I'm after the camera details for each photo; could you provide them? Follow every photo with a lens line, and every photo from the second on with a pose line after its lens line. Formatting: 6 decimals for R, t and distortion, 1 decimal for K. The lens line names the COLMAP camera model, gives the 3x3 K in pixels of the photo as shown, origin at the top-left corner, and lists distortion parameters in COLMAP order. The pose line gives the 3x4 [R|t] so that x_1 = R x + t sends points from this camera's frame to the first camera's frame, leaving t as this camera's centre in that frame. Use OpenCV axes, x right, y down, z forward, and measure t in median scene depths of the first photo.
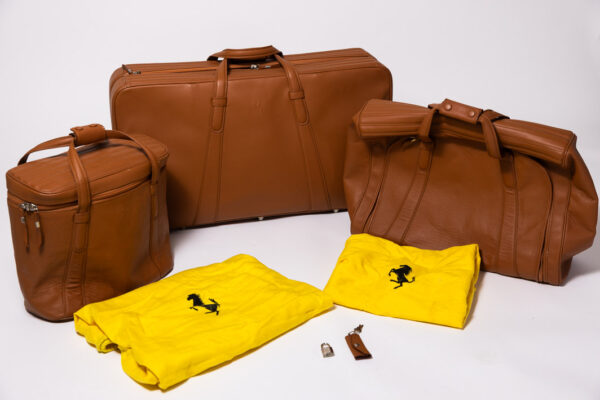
lens RADIAL K [[799.5, 0, 300.9], [0, 799.5, 202.0], [0, 0, 1]] dist [-0.001208, 0.000000]
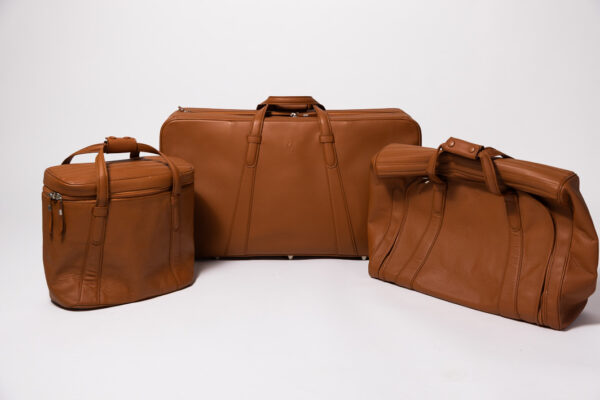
lens RADIAL K [[769.1, 0, 301.7], [0, 769.1, 197.2], [0, 0, 1]] dist [0.001610, 0.000000]
pose [[0.978252, 0.066739, -0.196388, 0.185217], [-0.102675, 0.978491, -0.178923, 0.143231], [0.180222, 0.195196, 0.964063, 0.009603]]
